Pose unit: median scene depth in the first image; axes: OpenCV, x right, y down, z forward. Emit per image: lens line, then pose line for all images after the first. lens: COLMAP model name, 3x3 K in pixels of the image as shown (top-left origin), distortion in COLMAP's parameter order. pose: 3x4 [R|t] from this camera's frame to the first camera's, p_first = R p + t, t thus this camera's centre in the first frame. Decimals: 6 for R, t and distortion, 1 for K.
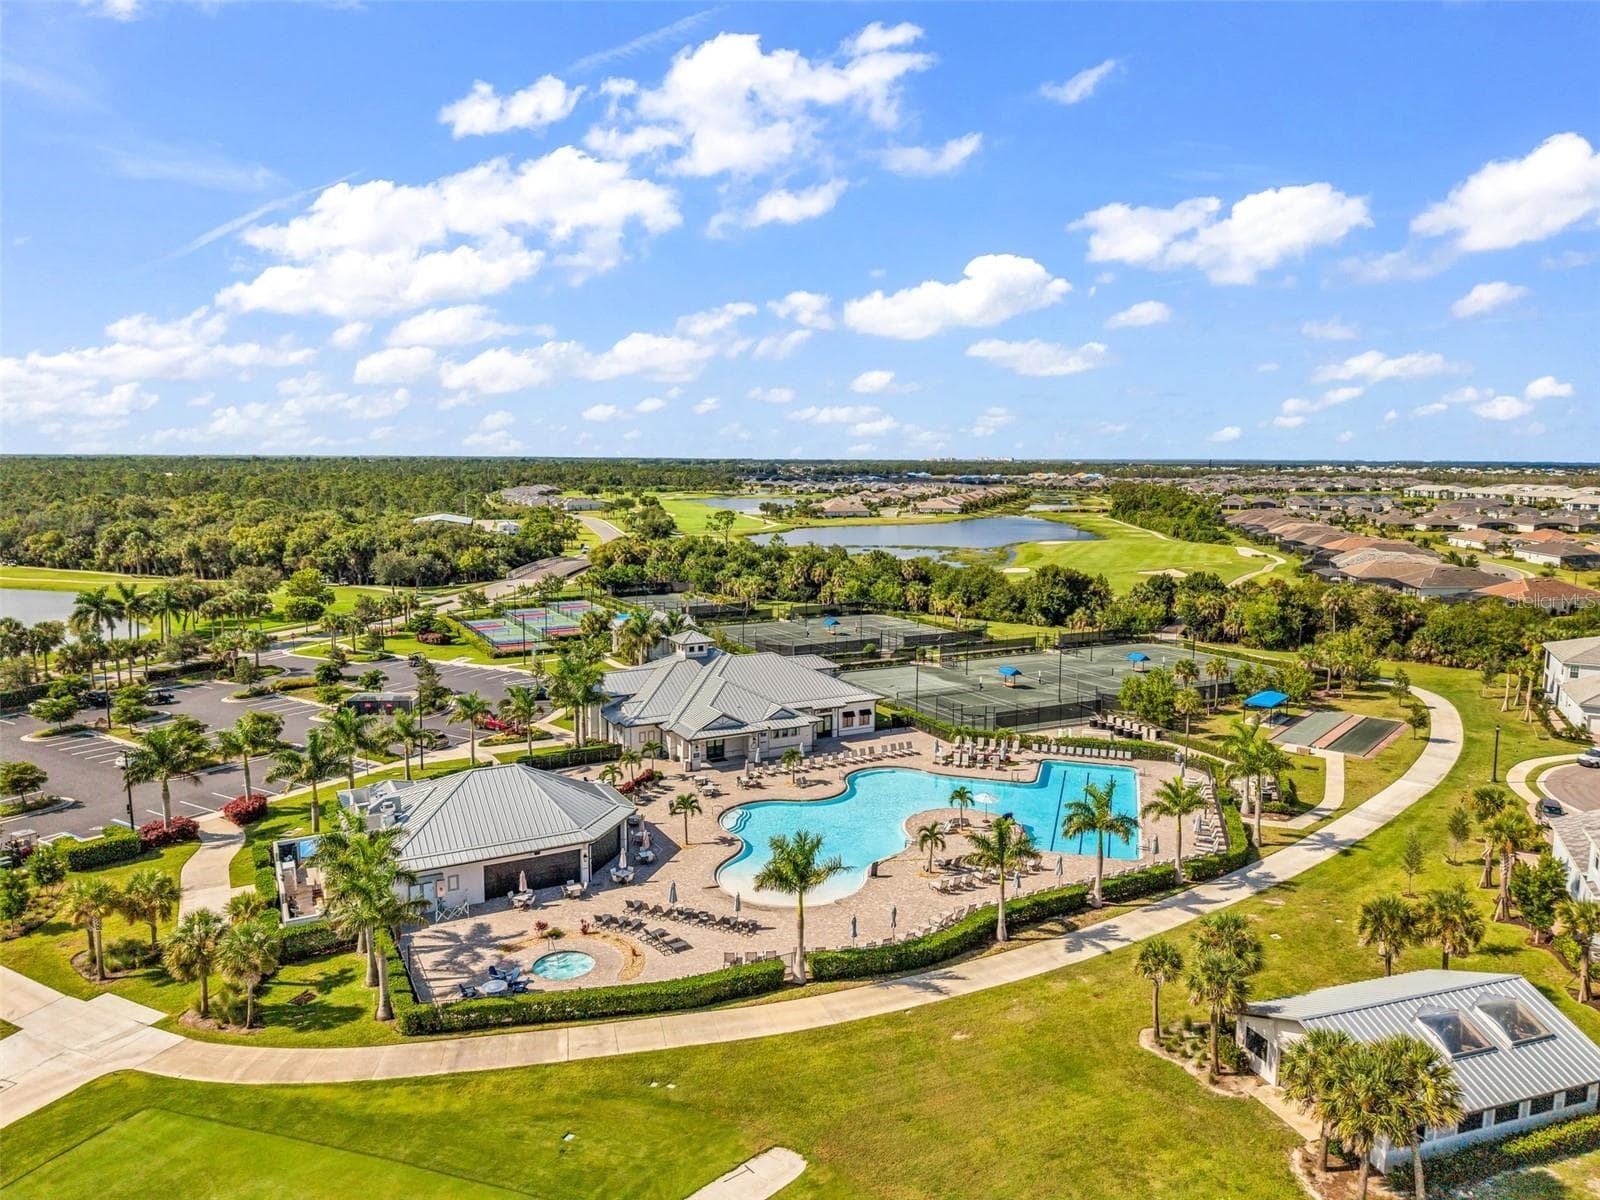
lens RADIAL K [[1065.3, 0, 801.1], [0, 1065.3, 609.6], [0, 0, 1]] dist [0.042507, -0.048677]
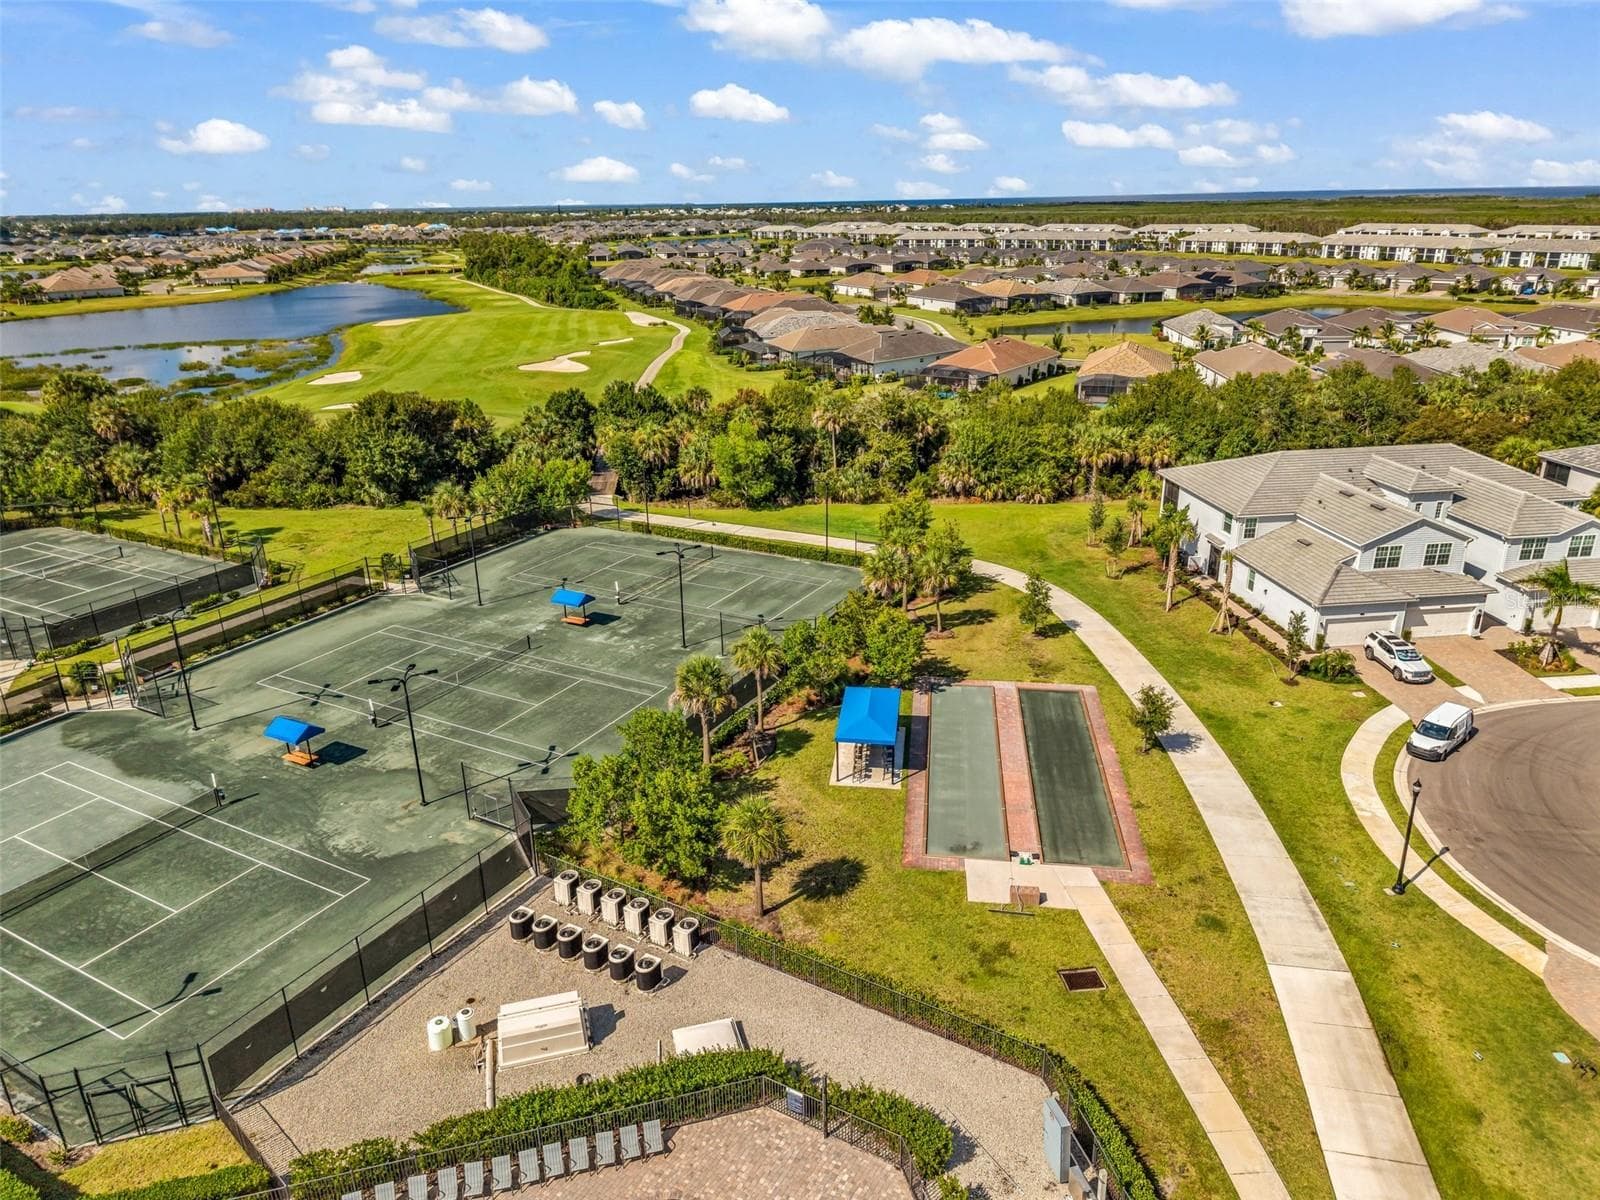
lens RADIAL K [[1045.0, 0, 800.0], [0, 1045.0, 600.0], [0, 0, 1]] dist [0.019474, -0.001627]
pose [[0.837281, -0.214173, 0.503081, 0.054140], [0.100117, 0.964588, 0.244022, -0.022811], [-0.537528, -0.153948, 0.829074, 0.184377]]
